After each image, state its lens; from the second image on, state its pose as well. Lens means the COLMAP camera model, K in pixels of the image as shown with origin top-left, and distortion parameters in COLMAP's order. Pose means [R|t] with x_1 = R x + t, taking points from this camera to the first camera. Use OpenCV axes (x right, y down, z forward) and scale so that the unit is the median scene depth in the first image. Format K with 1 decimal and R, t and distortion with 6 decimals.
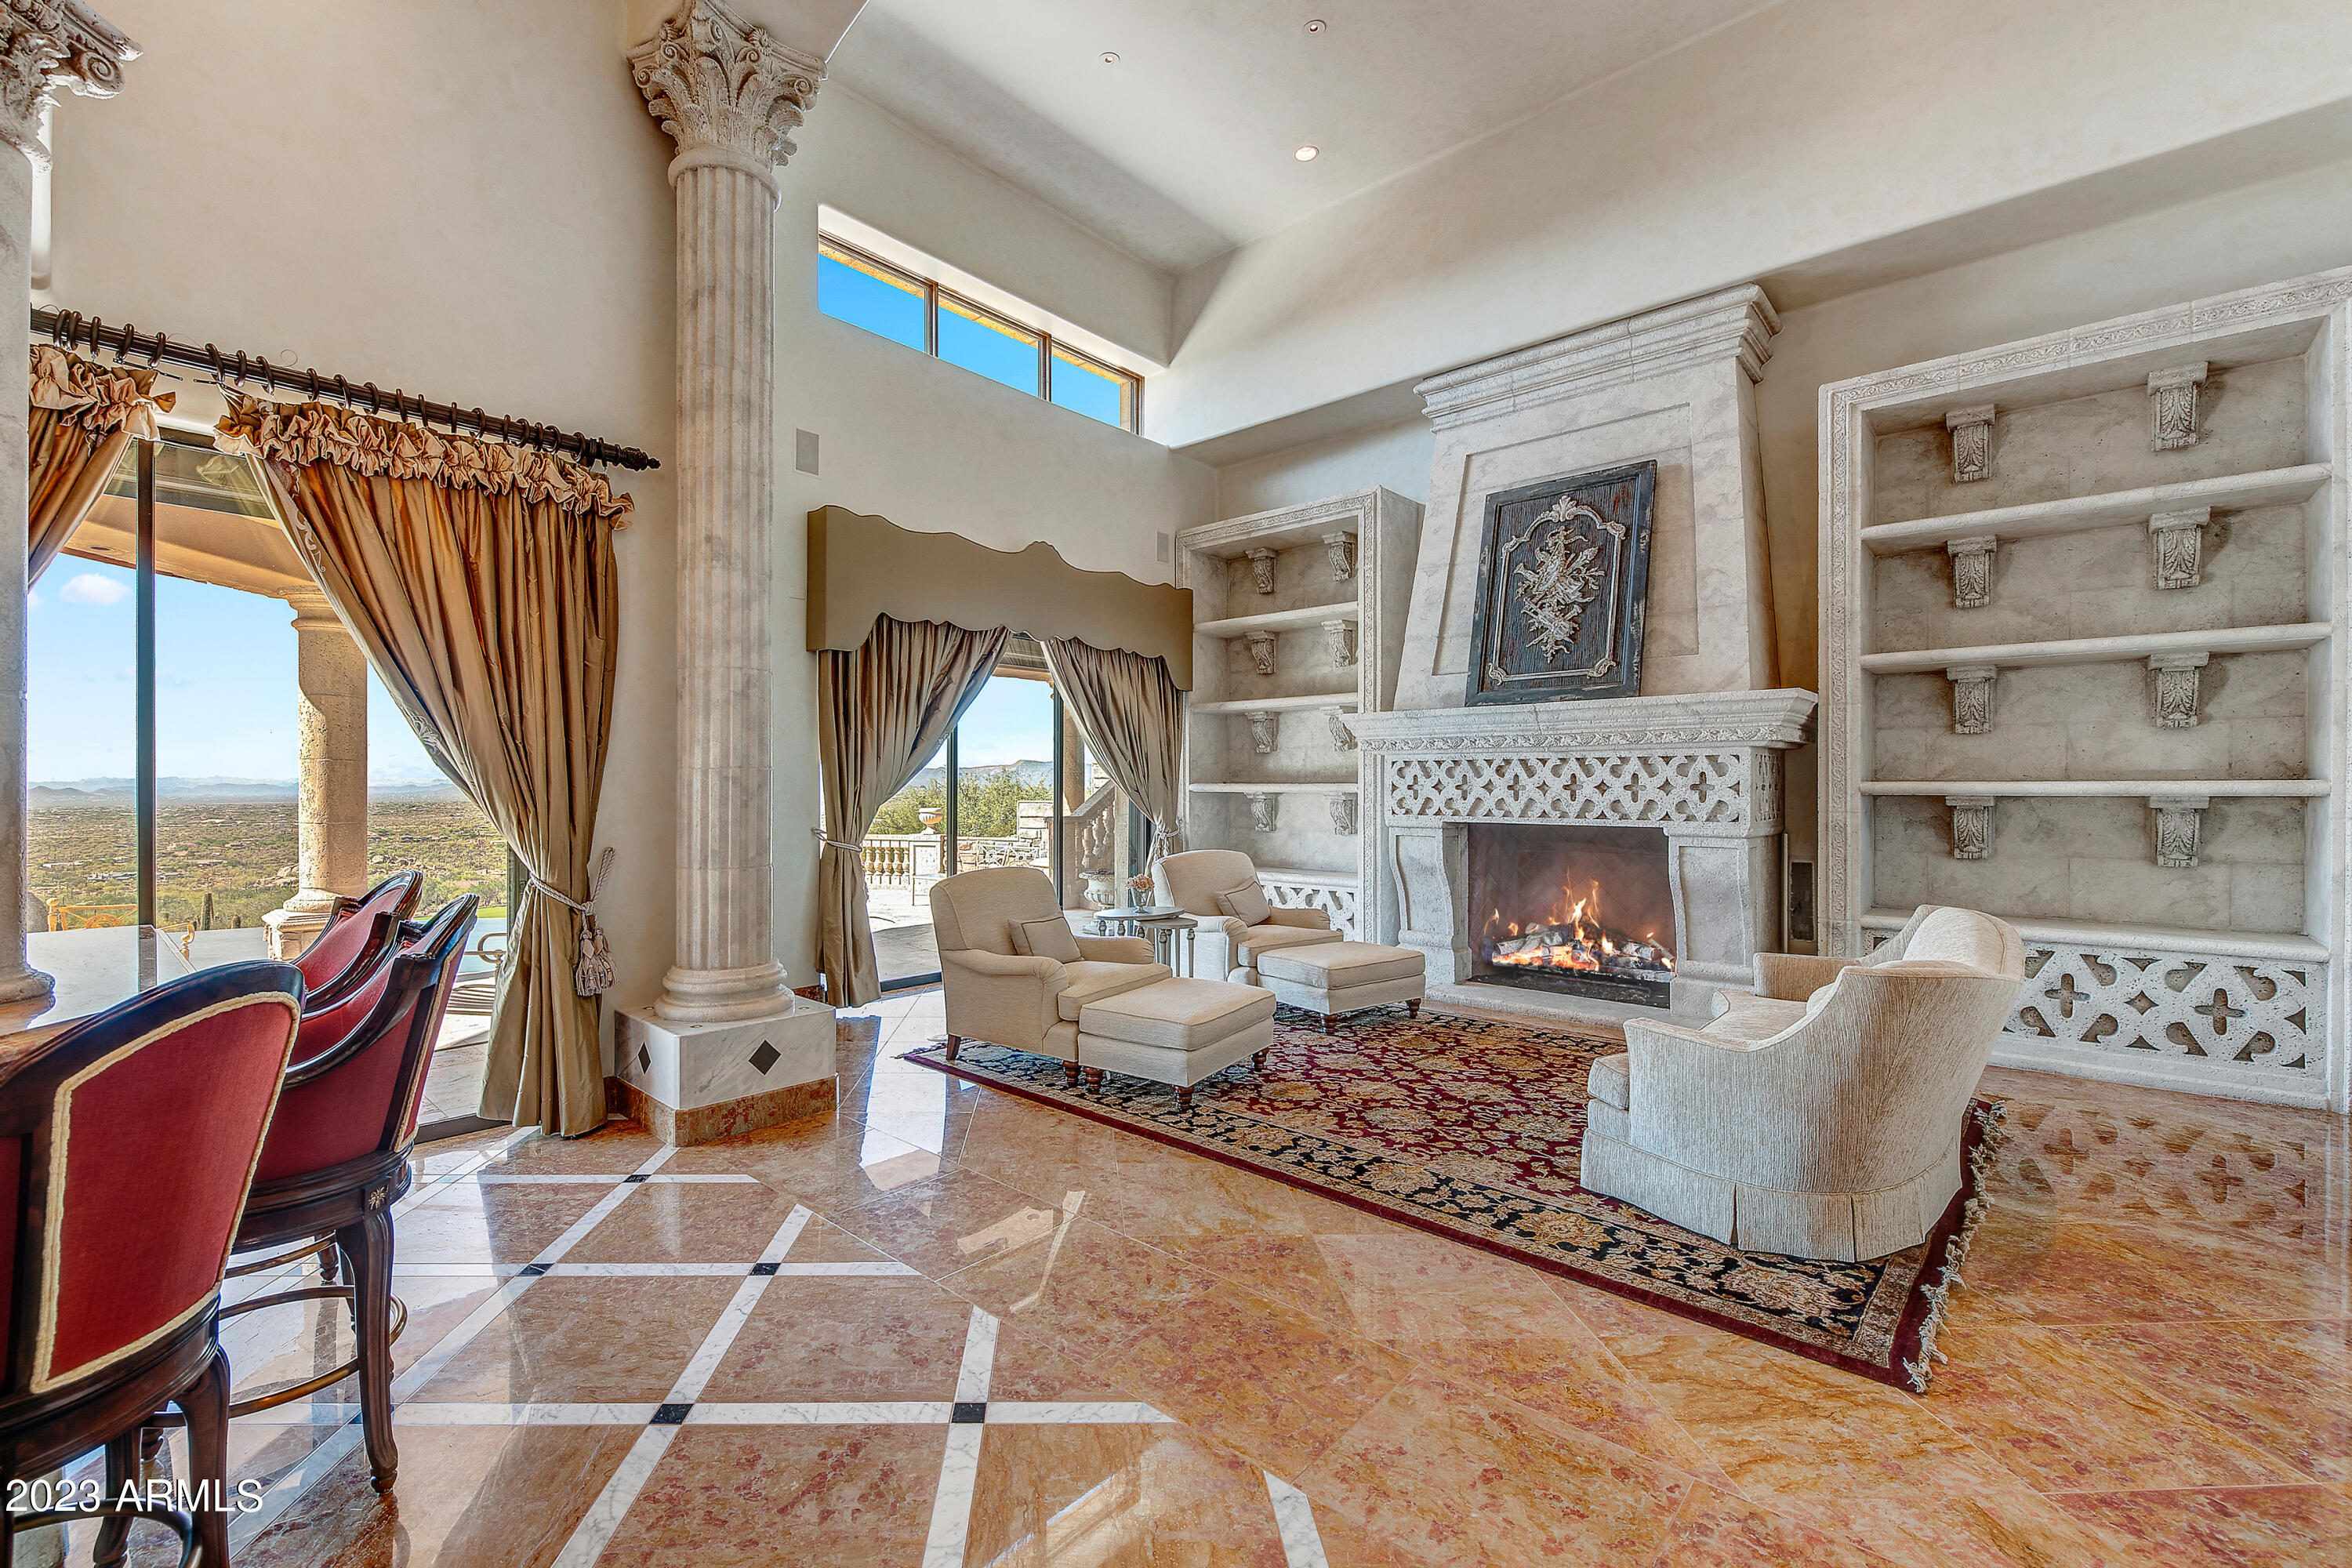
lens RADIAL K [[981.4, 0, 1112.9], [0, 981.4, 794.3], [0, 0, 1]] dist [-0.001537, -0.000342]
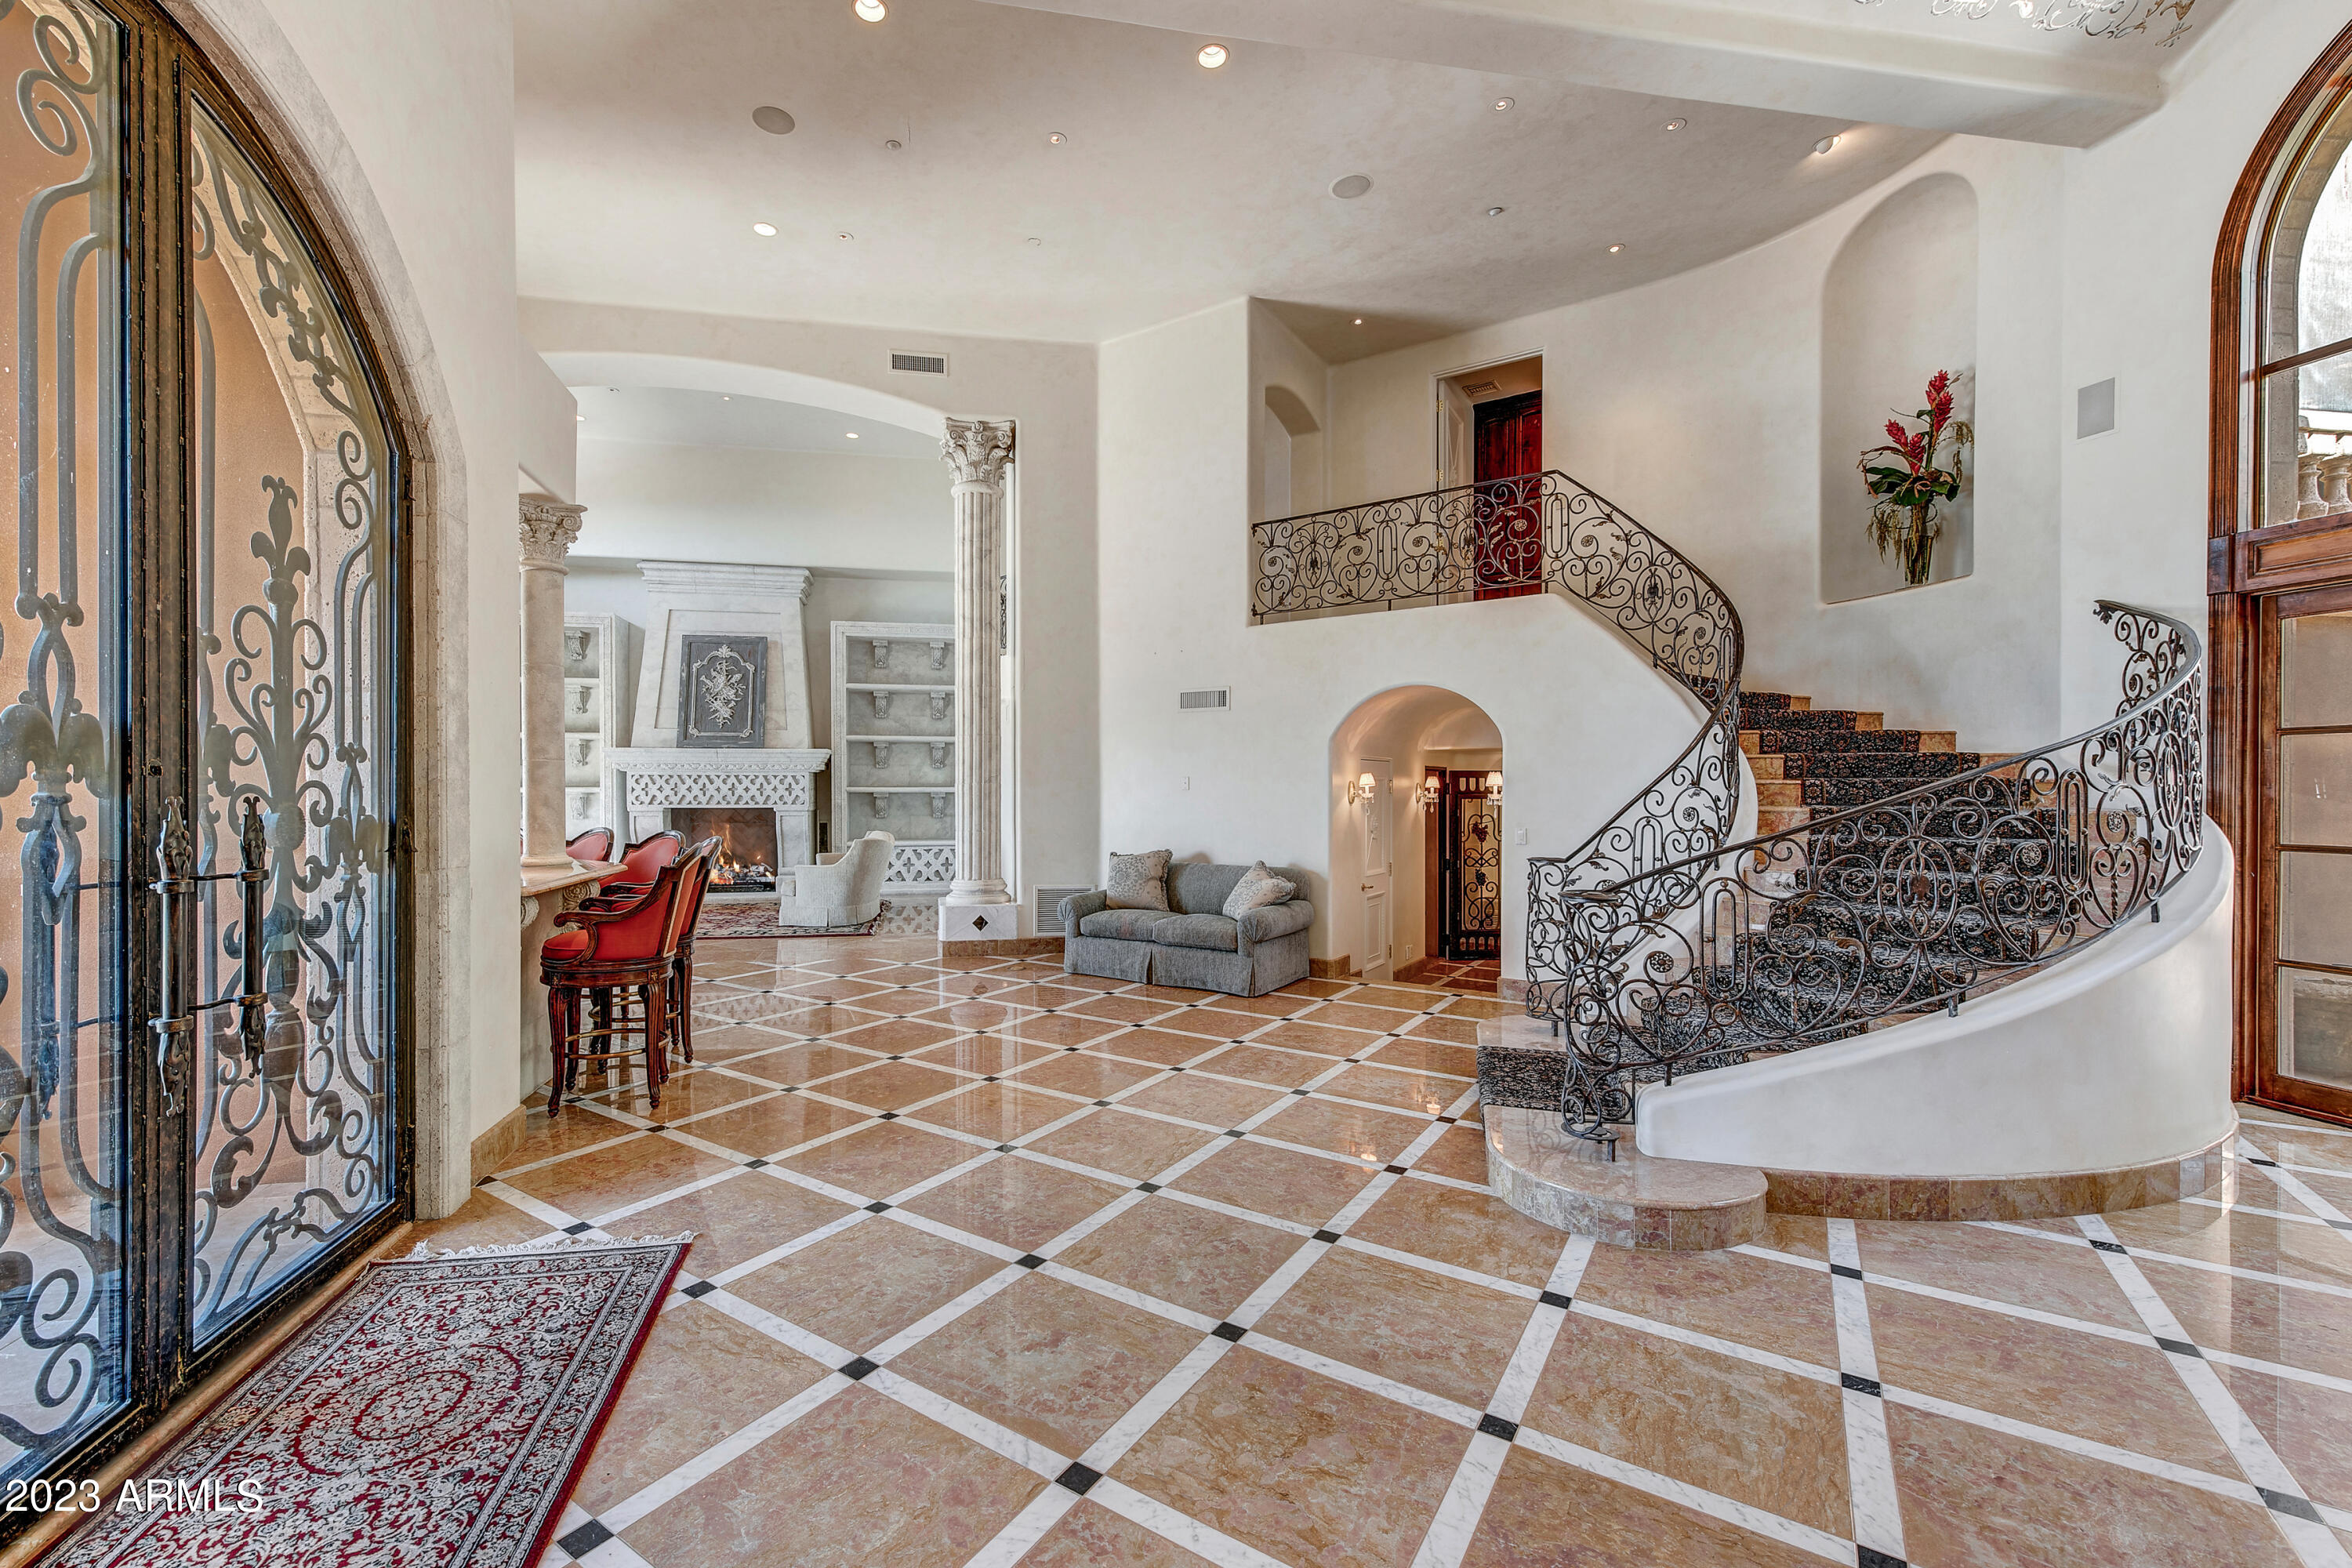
lens RADIAL K [[993.8, 0, 1087.1], [0, 993.8, 790.9], [0, 0, 1]] dist [0.013082, -0.000064]
pose [[0.603147, -0.003582, 0.797622, -0.711078], [0.006962, 0.999975, -0.000773, 0.002733], [-0.797600, 0.006019, 0.603157, -0.812068]]
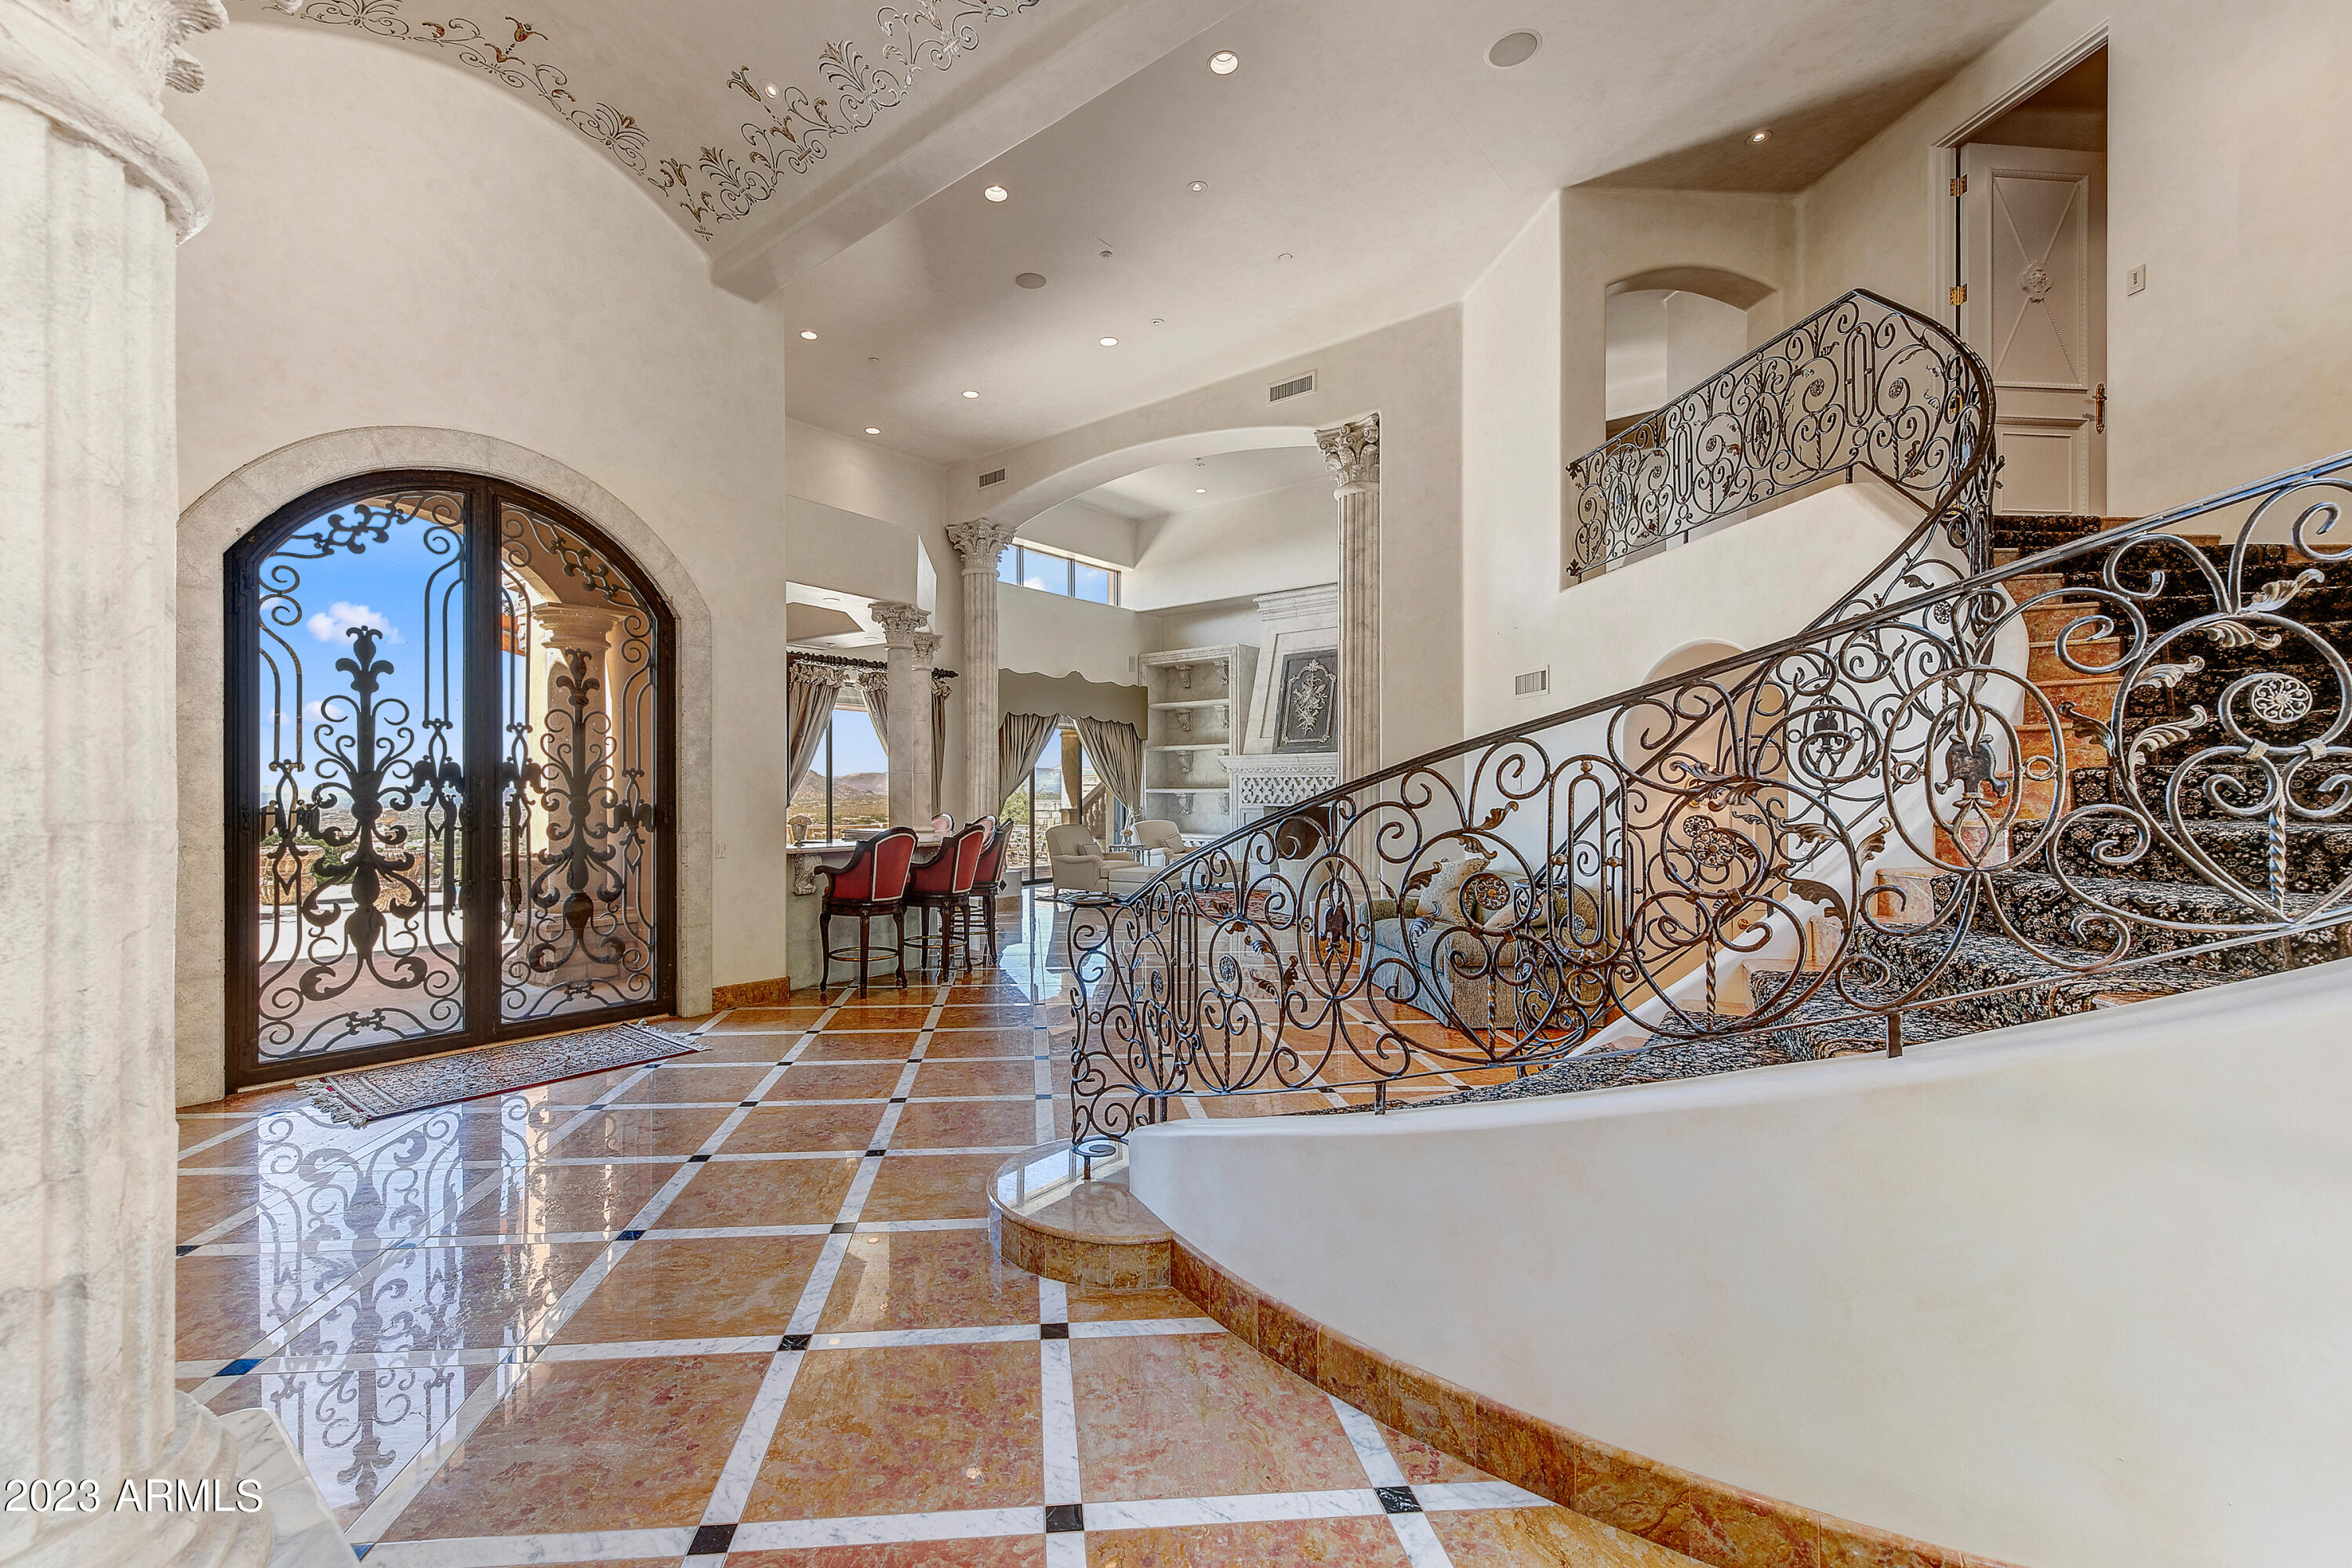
lens RADIAL K [[993.8, 0, 1087.1], [0, 993.8, 790.9], [0, 0, 1]] dist [0.013082, -0.000064]
pose [[0.999672, -0.003472, 0.025393, -0.113907], [0.003640, 0.999972, -0.006550, 0.007770], [-0.025370, 0.006640, 0.999656, -1.230811]]
